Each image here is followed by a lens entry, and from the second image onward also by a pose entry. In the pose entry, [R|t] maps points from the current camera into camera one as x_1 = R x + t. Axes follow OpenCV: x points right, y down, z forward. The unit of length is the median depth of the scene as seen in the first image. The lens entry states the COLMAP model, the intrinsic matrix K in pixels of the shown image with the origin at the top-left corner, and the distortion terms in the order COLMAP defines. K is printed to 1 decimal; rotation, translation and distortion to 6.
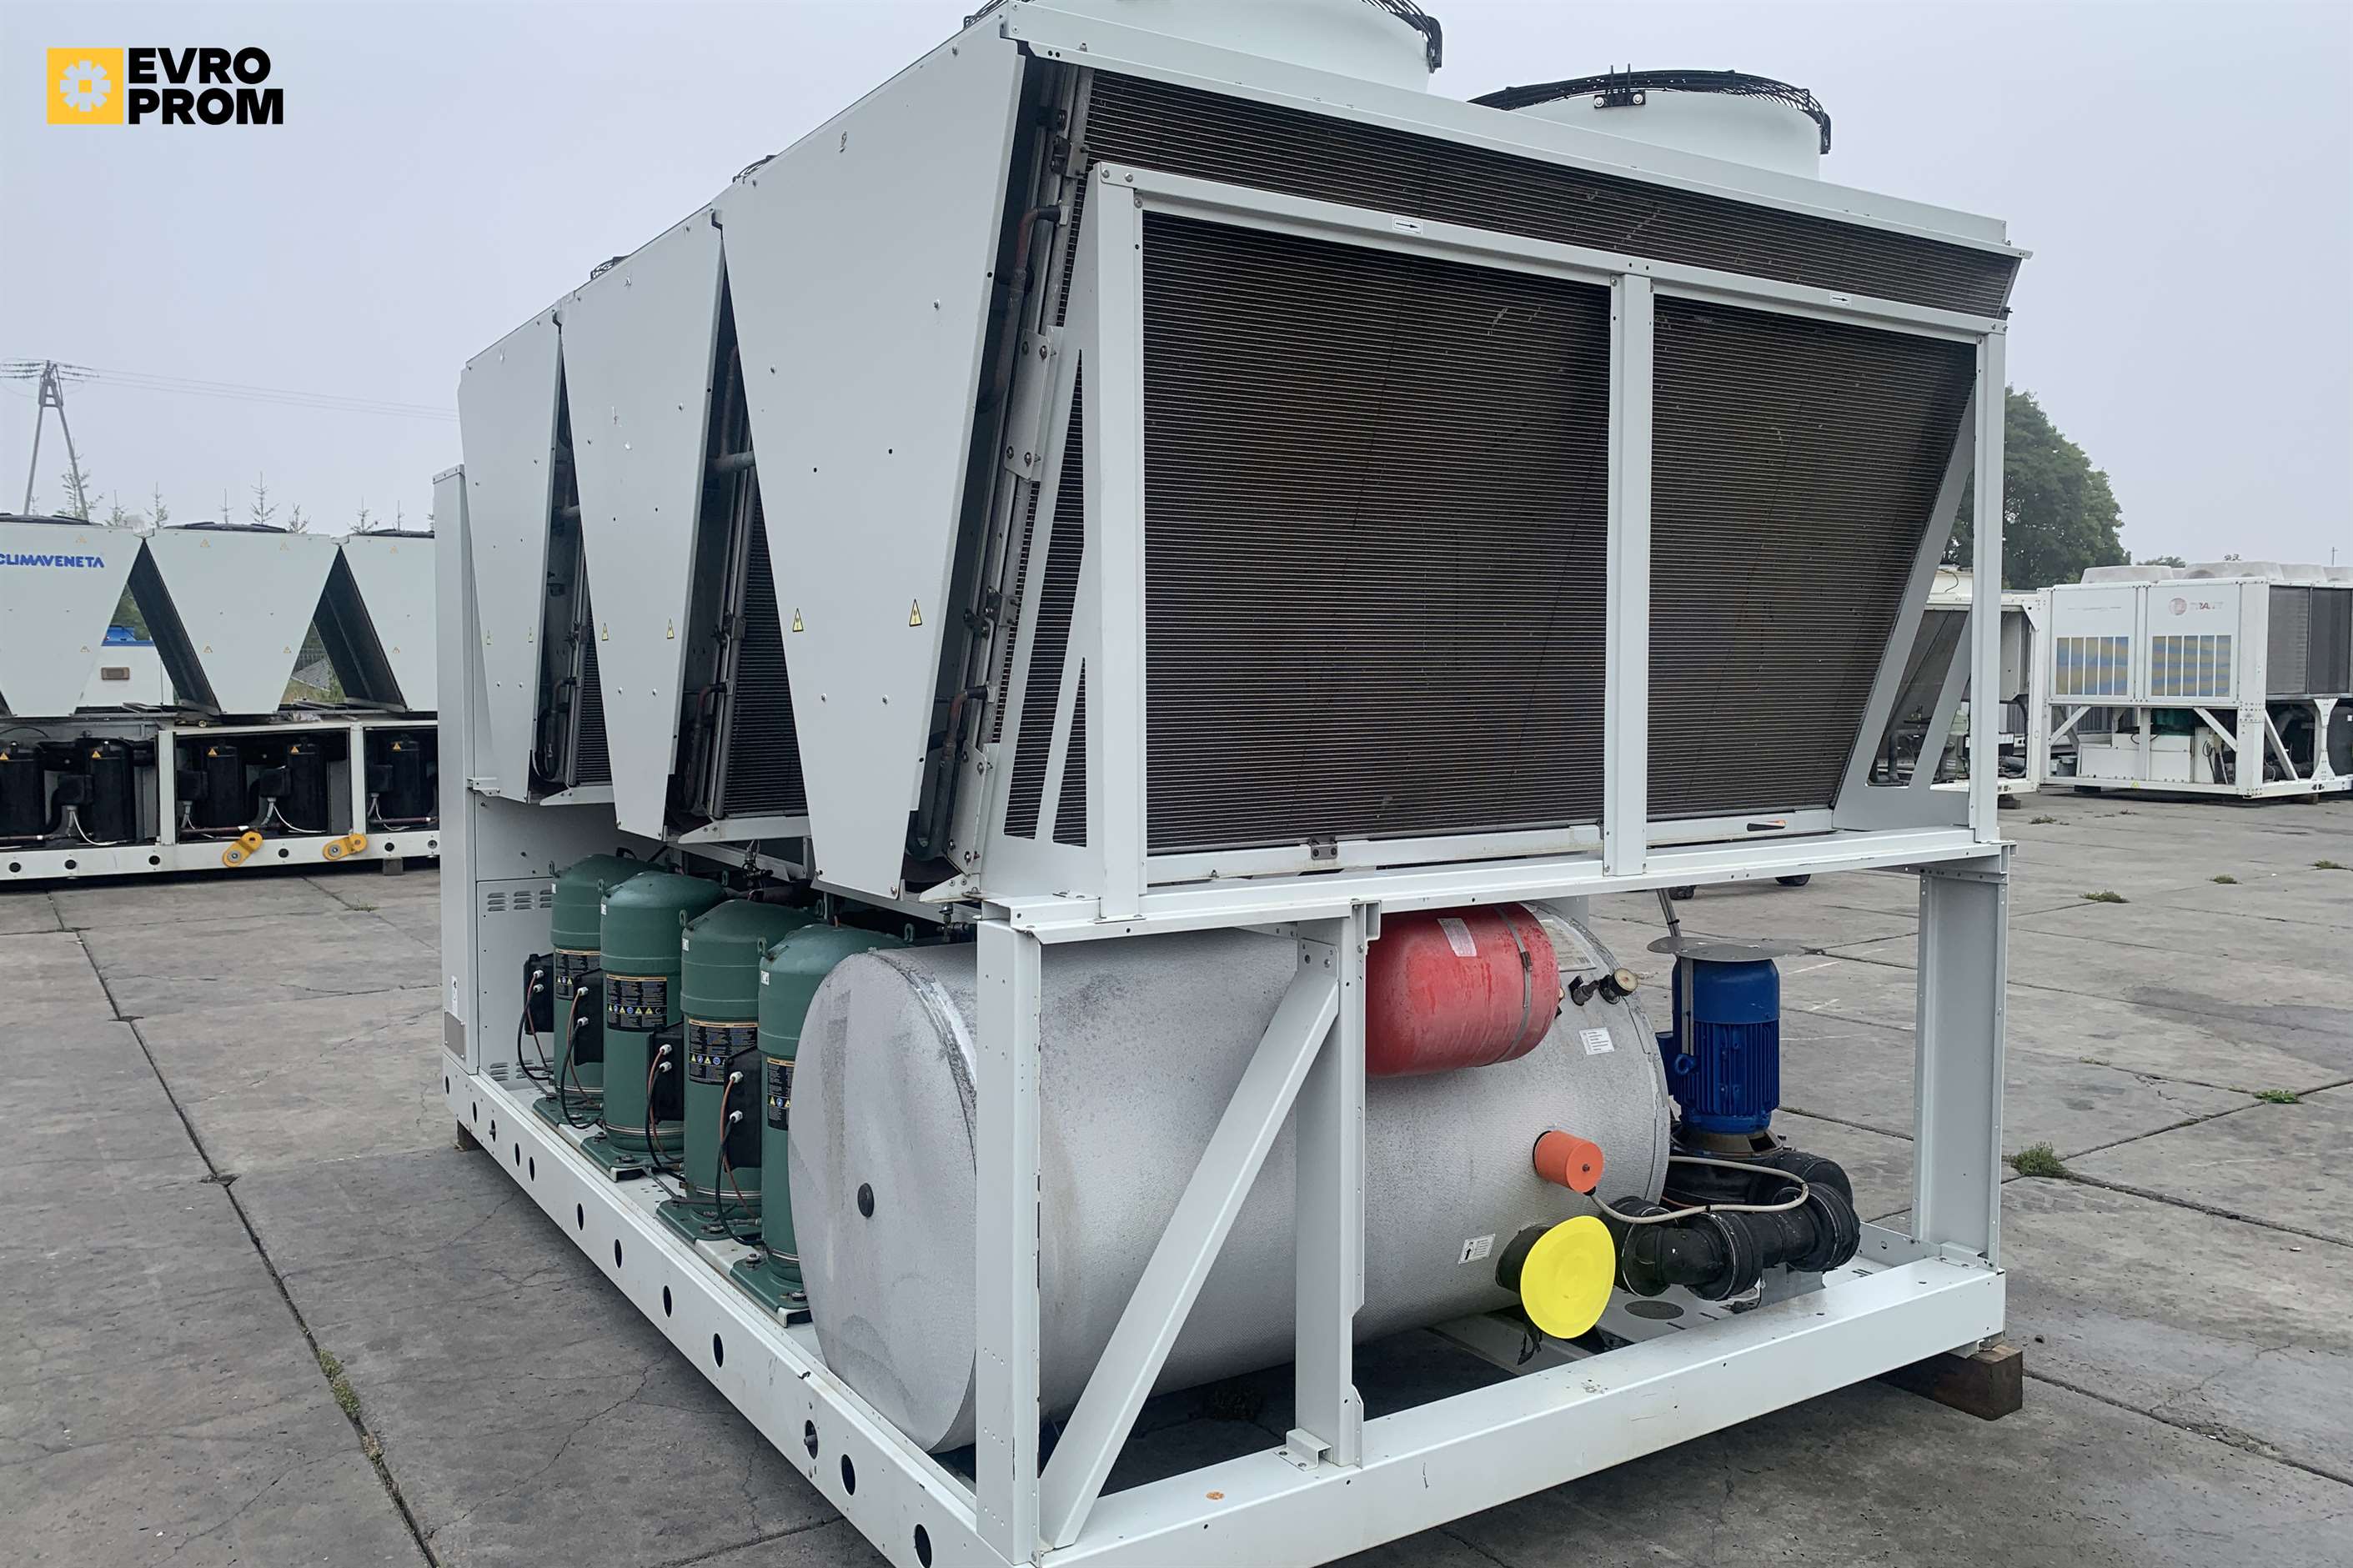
lens RADIAL K [[1765.5, 0, 1176.2], [0, 1765.5, 766.7], [0, 0, 1]] dist [0.037601, -0.037701]
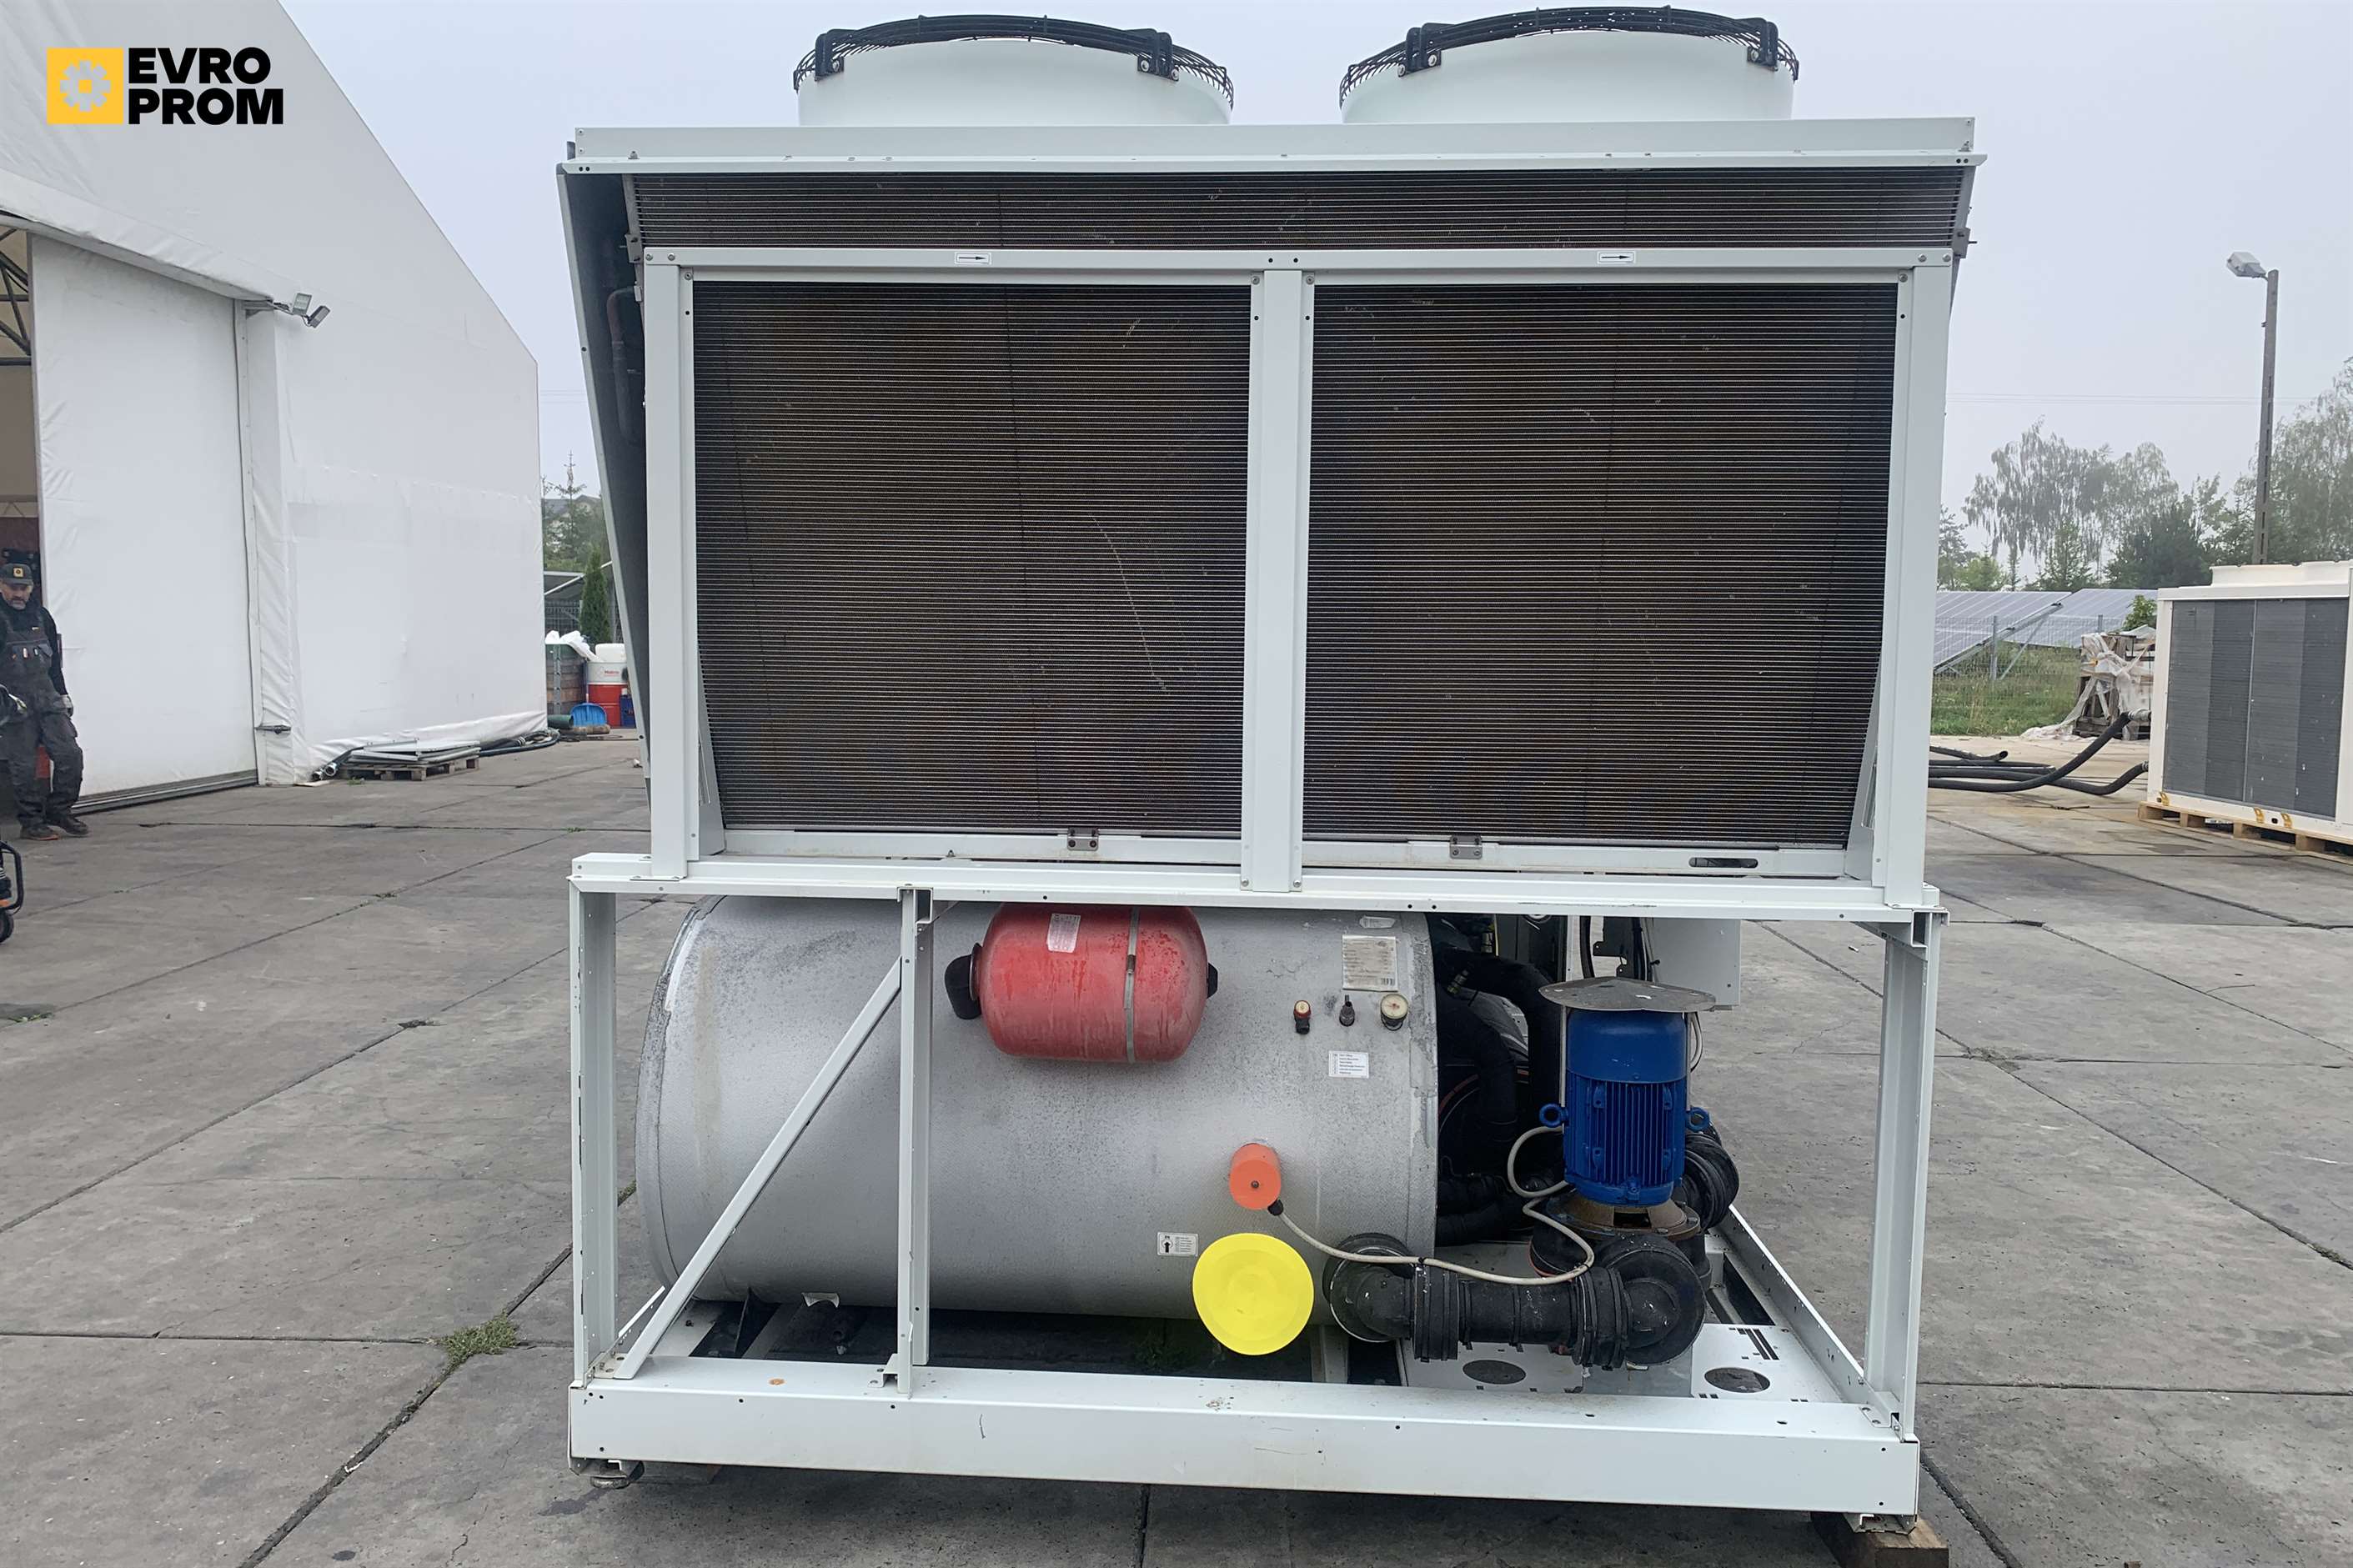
lens RADIAL K [[1765.5, 0, 1160.1], [0, 1765.5, 770.8], [0, 0, 1]] dist [0.037601, -0.037701]
pose [[0.808409, 0.062329, -0.585313, 0.746147], [-0.046247, 0.998030, 0.042403, -0.042346], [0.586802, -0.007210, 0.809698, 0.176225]]
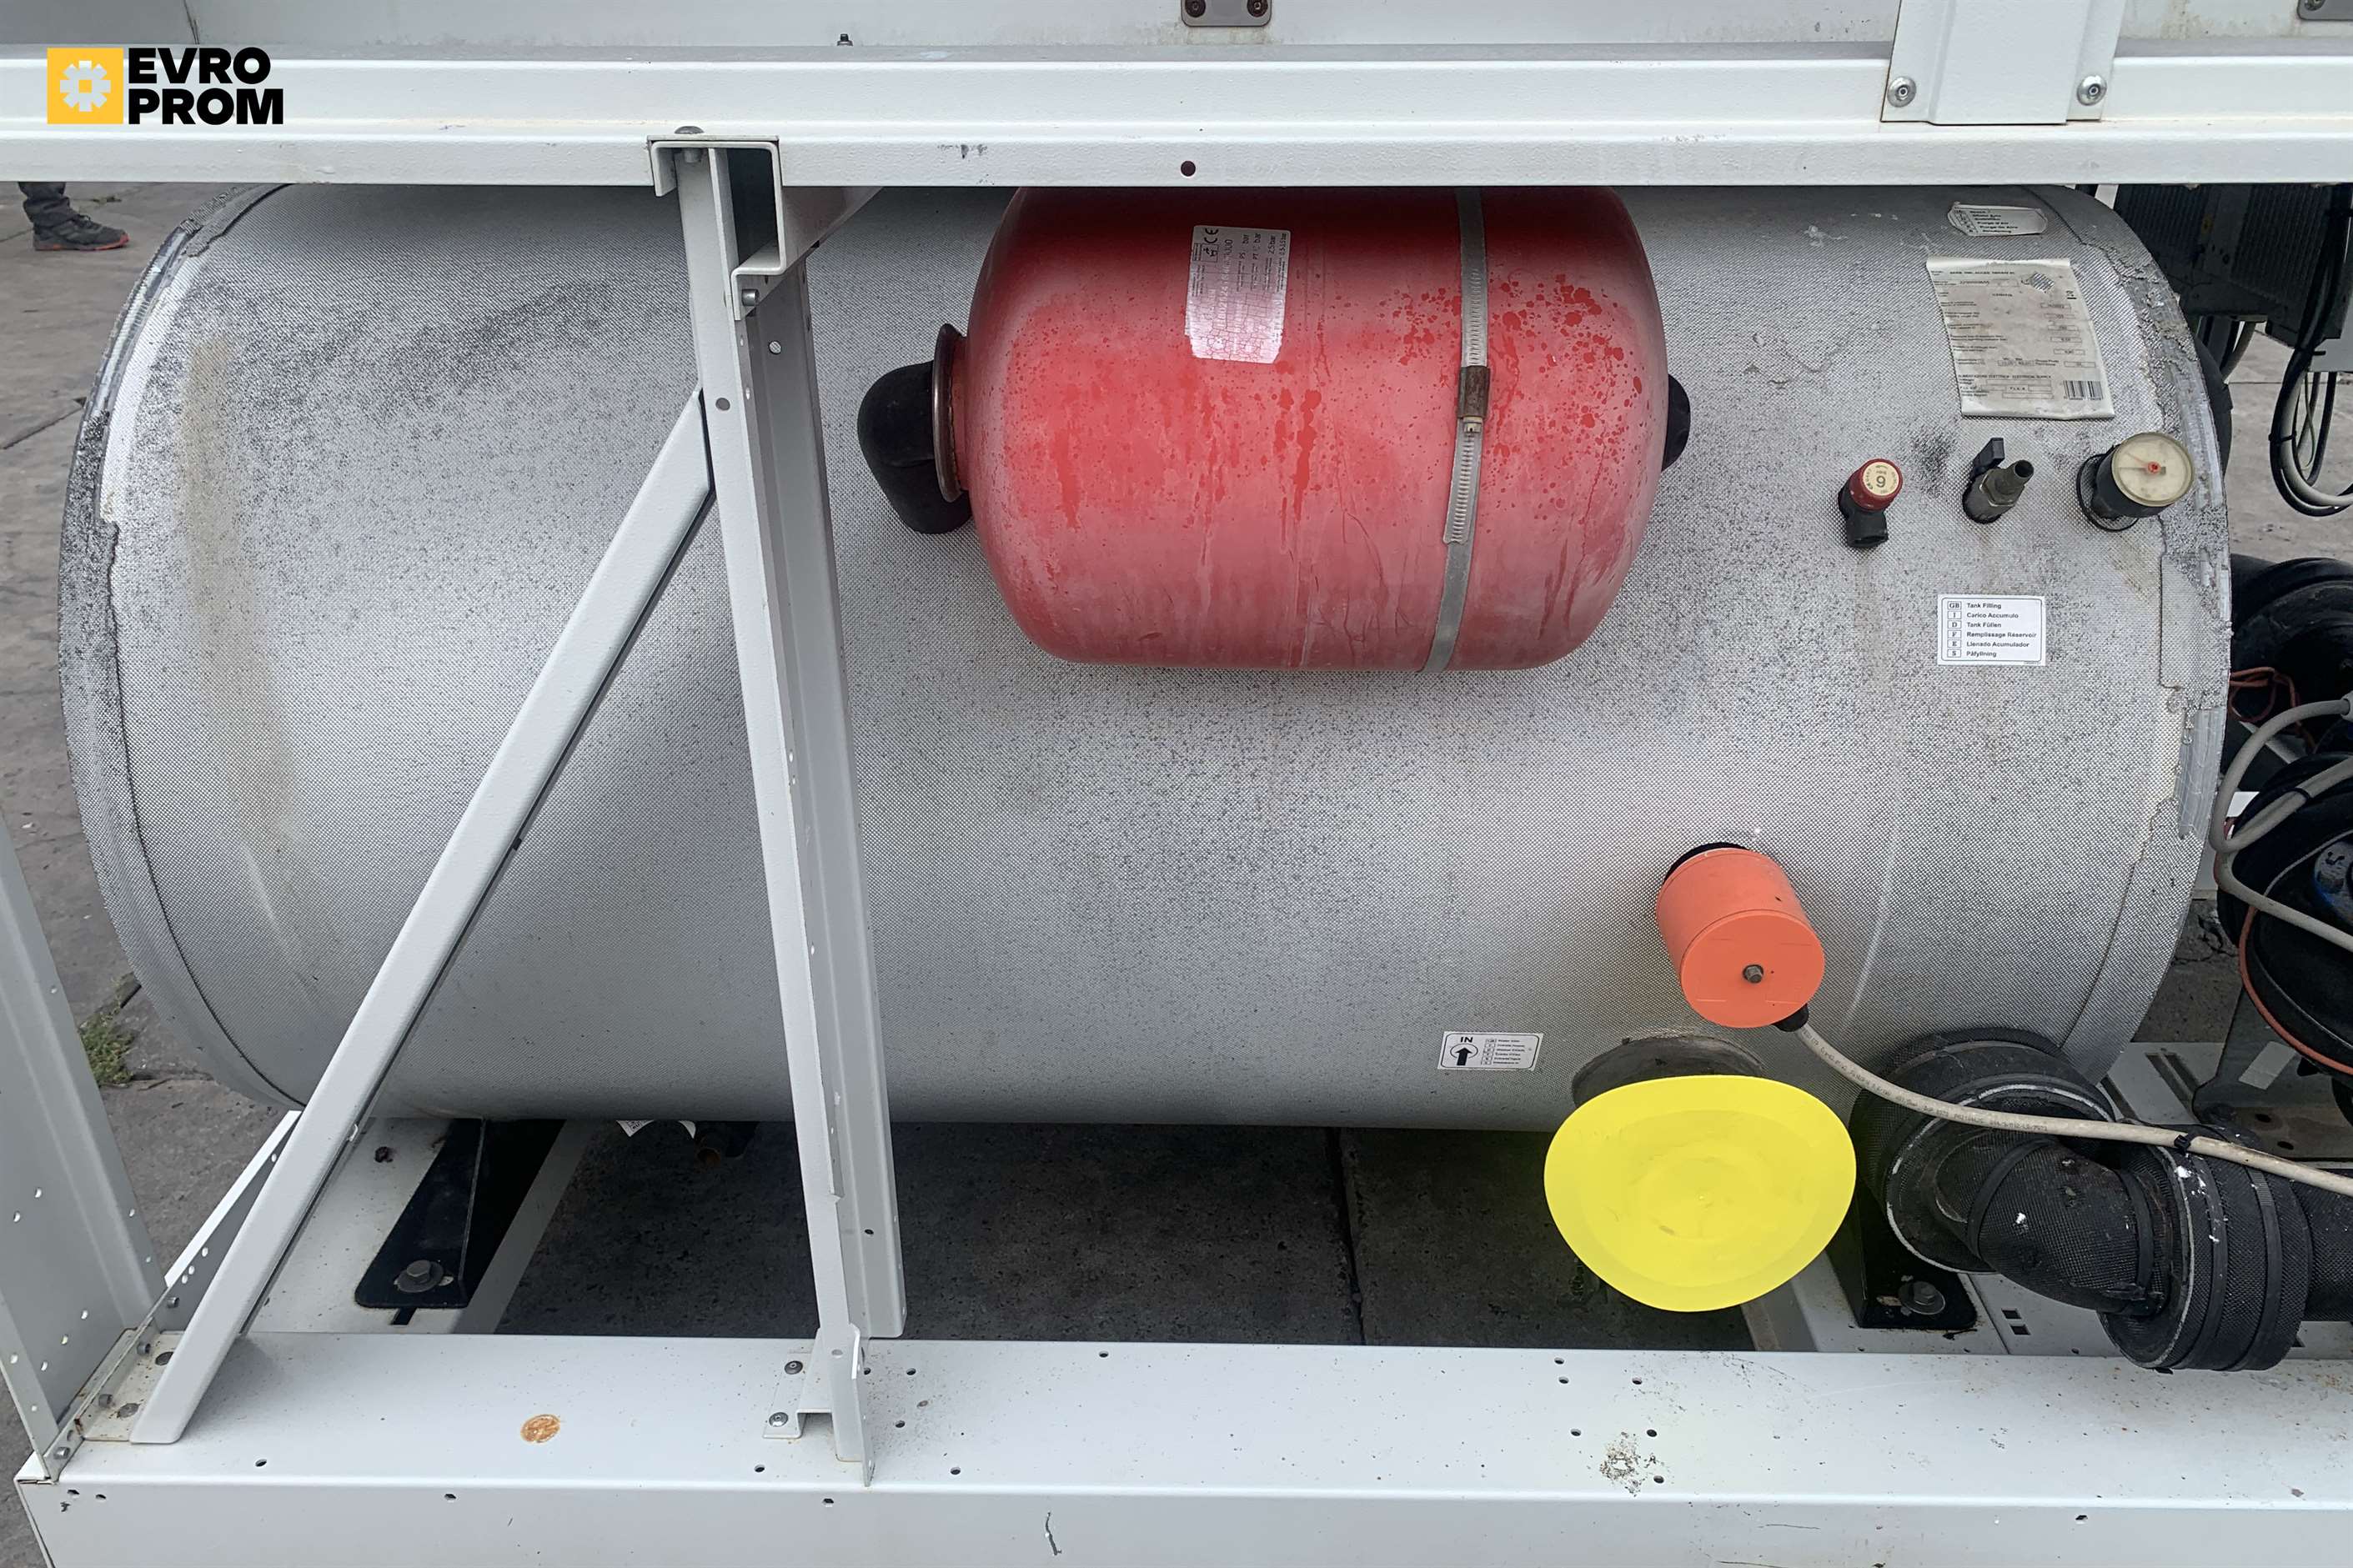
lens RADIAL K [[1765.5, 0, 1197.3], [0, 1765.5, 779.4], [0, 0, 1]] dist [0.037601, -0.037701]
pose [[0.837377, 0.252378, -0.484876, 0.301433], [-0.027589, 0.905418, 0.423624, 0.038497], [0.545929, -0.341356, 0.765139, 0.670949]]
